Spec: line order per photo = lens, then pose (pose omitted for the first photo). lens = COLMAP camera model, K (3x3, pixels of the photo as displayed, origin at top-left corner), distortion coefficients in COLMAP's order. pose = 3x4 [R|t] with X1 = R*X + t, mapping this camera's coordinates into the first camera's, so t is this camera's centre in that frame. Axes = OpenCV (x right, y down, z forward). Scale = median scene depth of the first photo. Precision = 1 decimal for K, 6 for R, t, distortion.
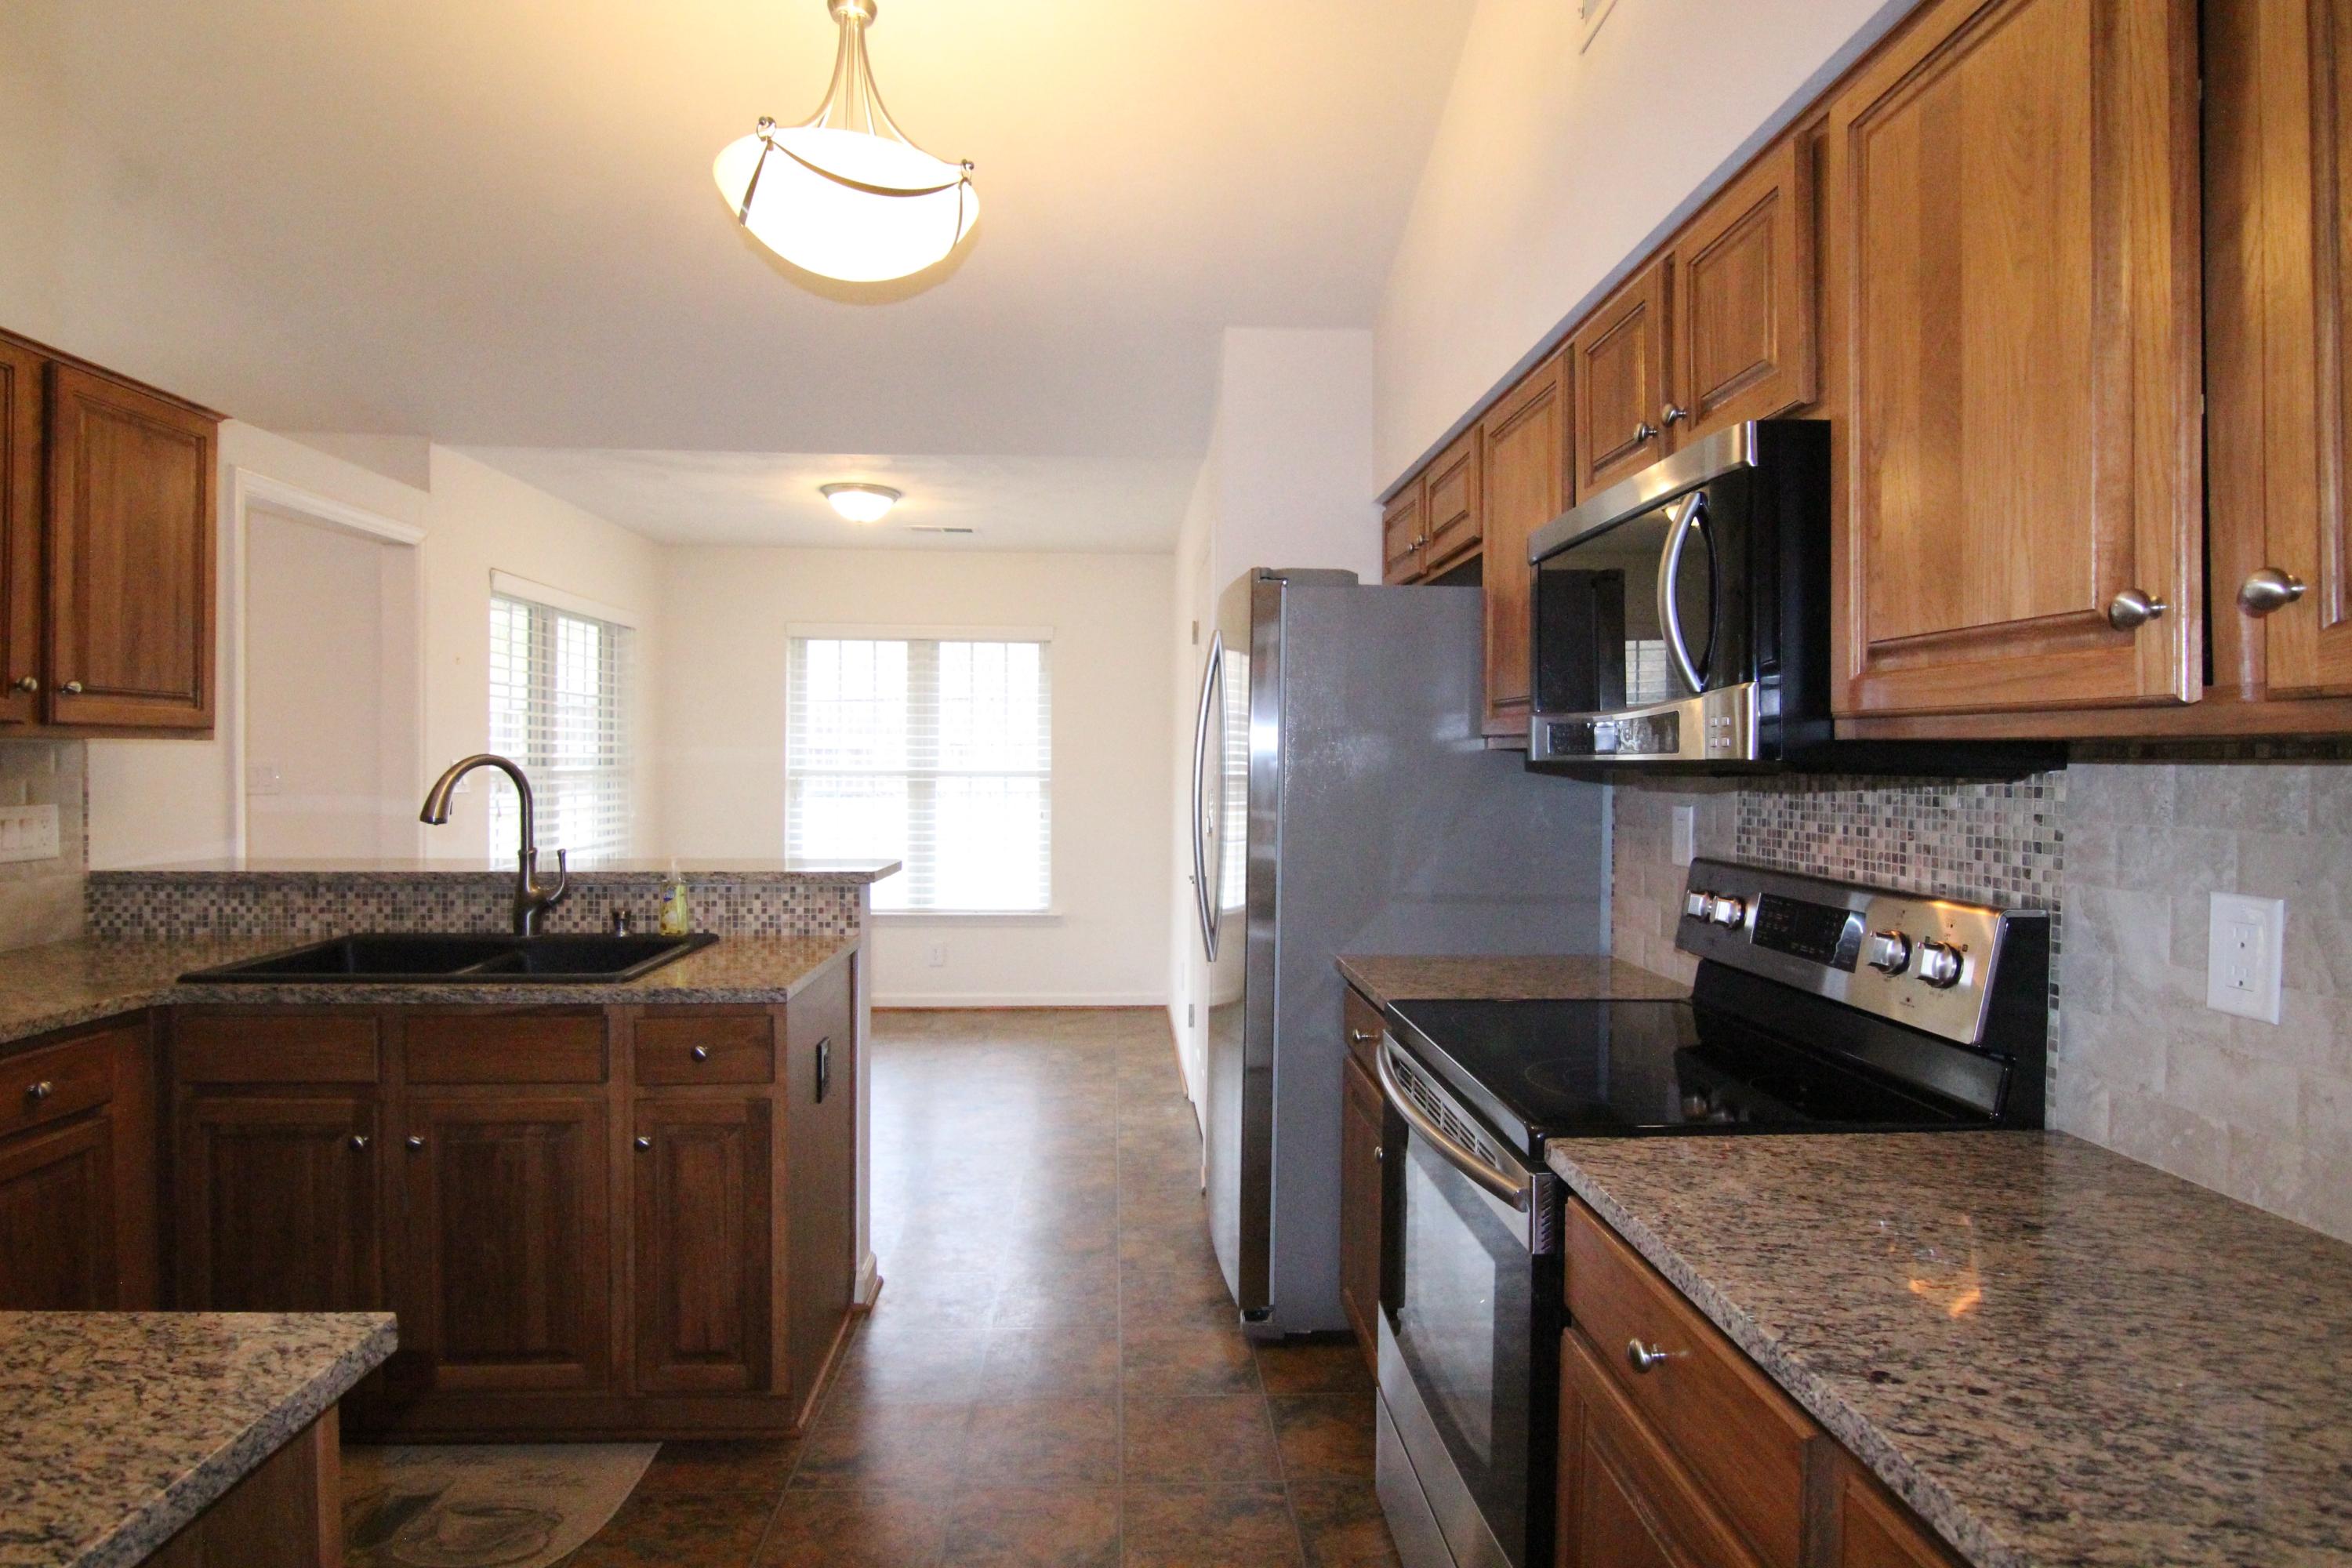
lens RADIAL K [[1183.5, 0, 1174.3], [0, 1183.5, 762.8], [0, 0, 1]] dist [-0.010610, -0.007500]
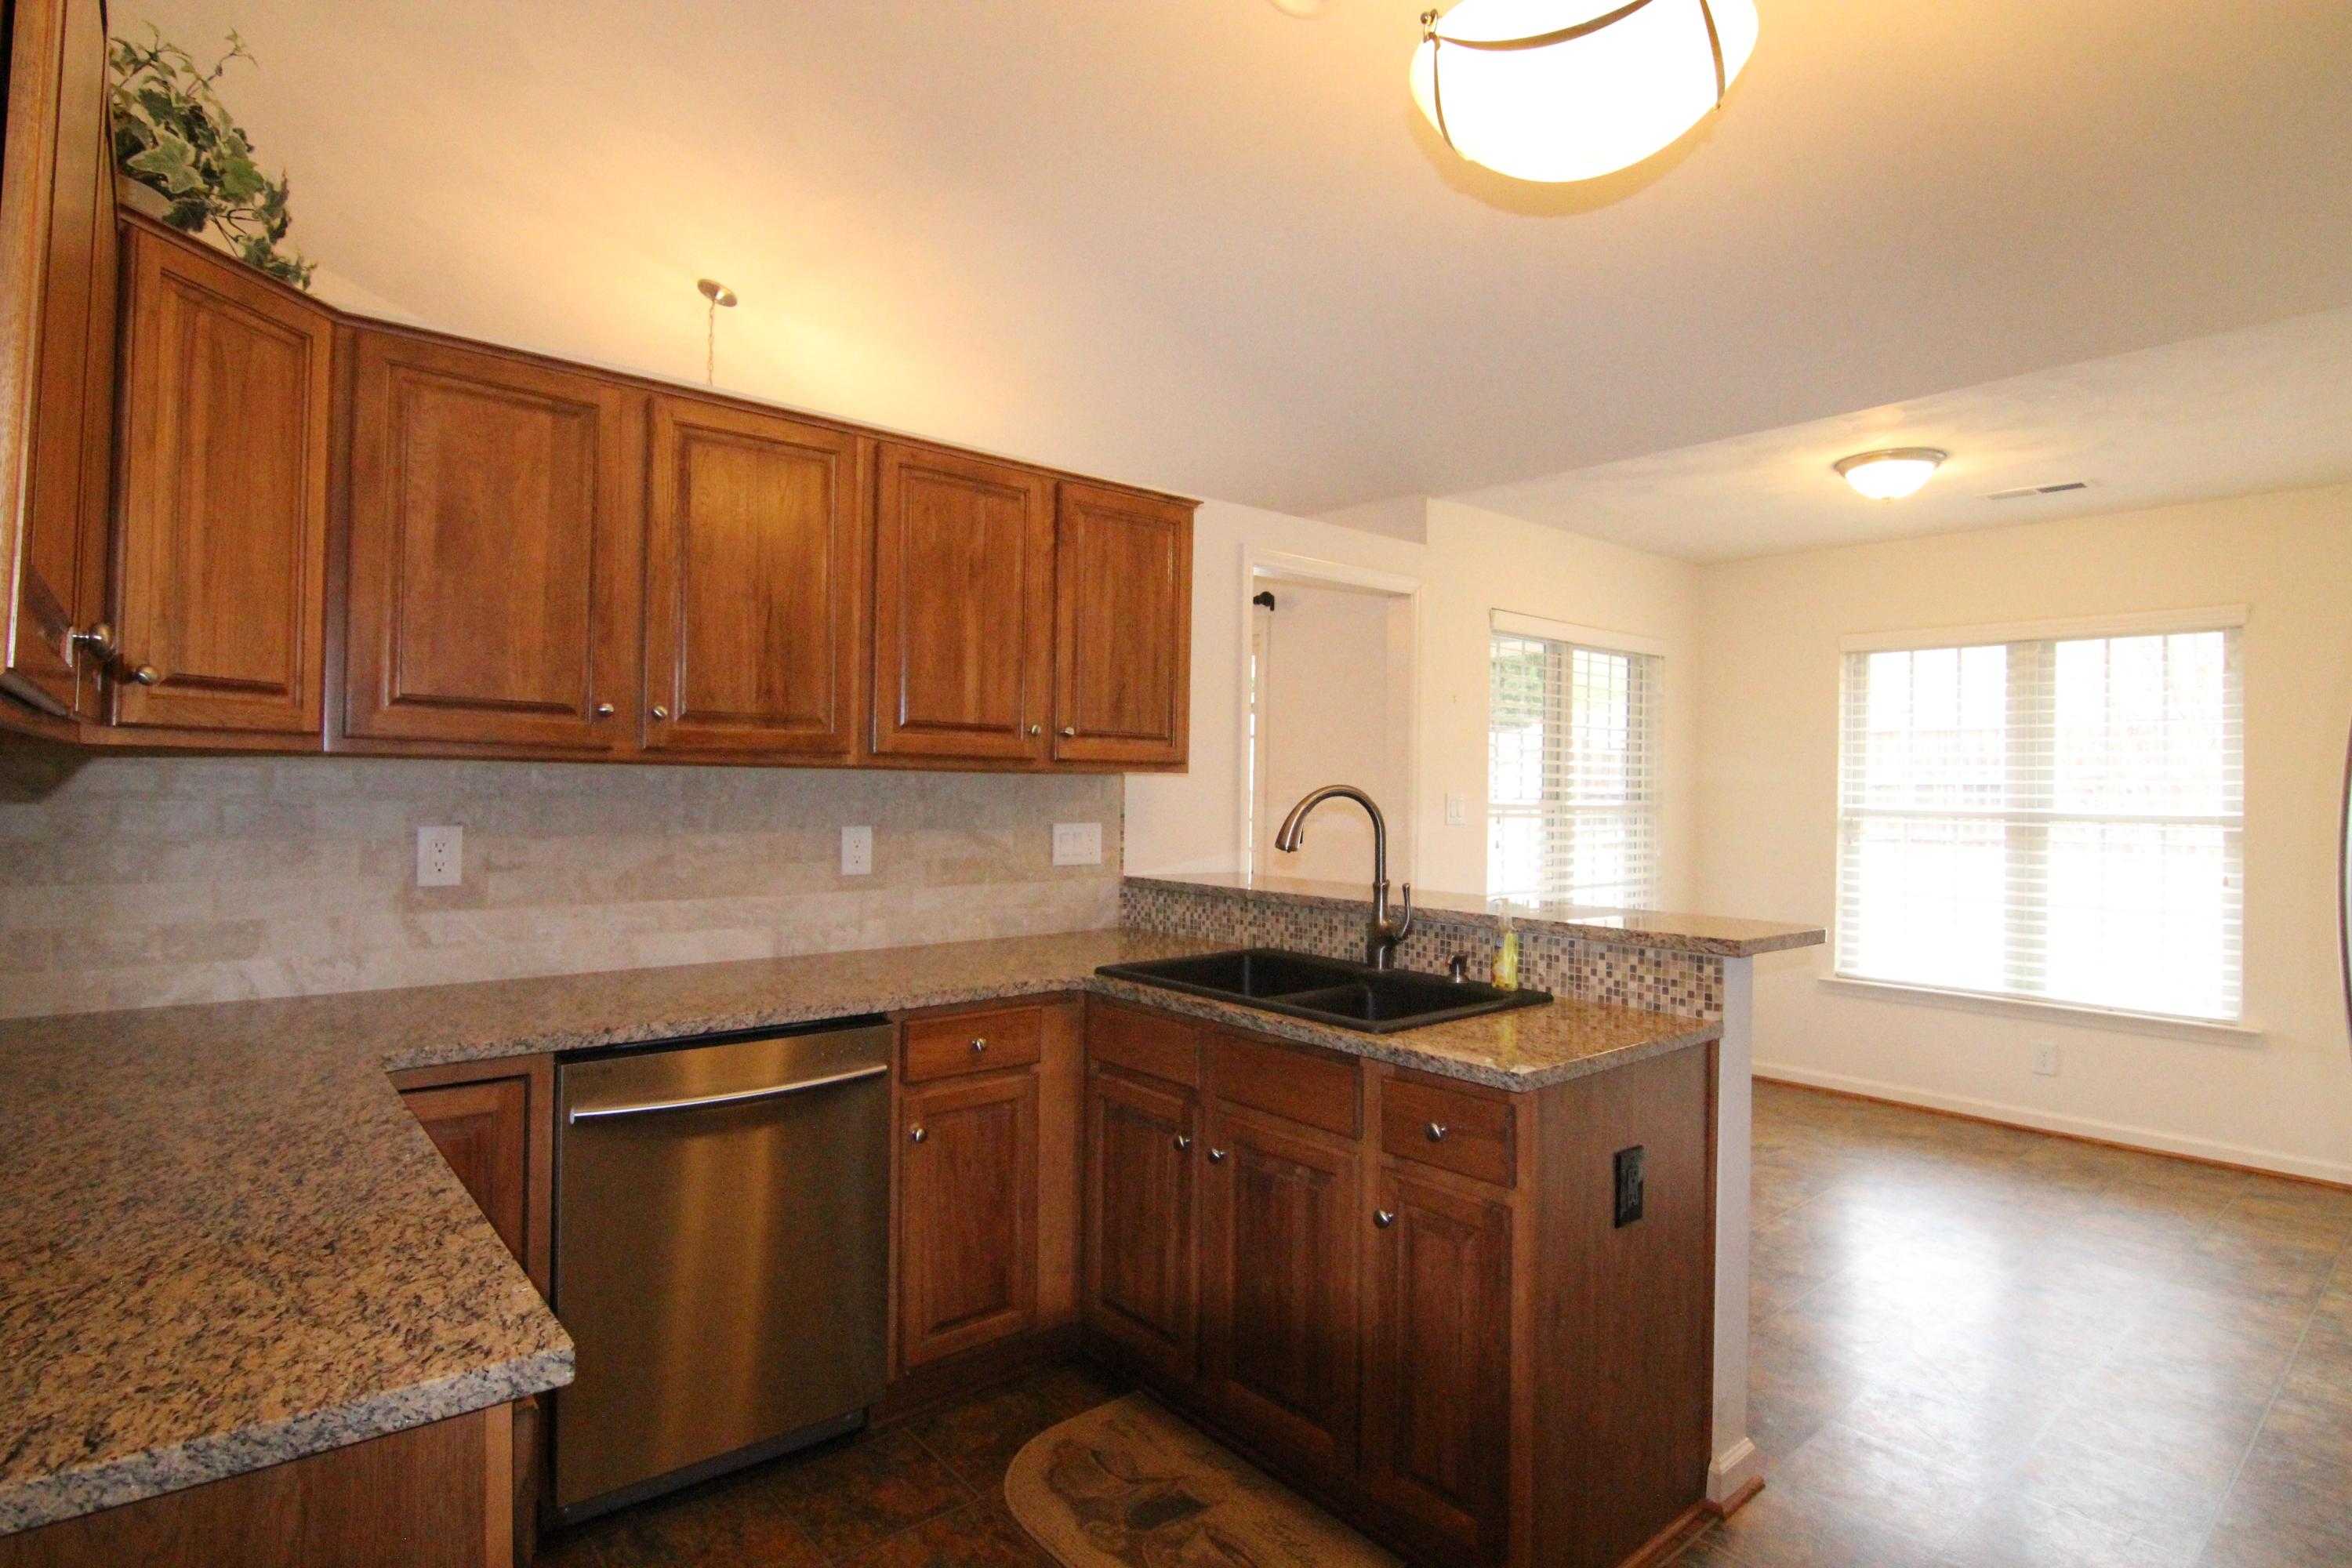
lens RADIAL K [[1183.5, 0, 1179.0], [0, 1183.5, 766.5], [0, 0, 1]] dist [-0.010610, -0.007500]
pose [[0.605740, -0.010414, -0.795595, 0.135588], [-0.012395, 0.999669, -0.022522, 0.001389], [0.795566, 0.023504, 0.605410, 0.255351]]
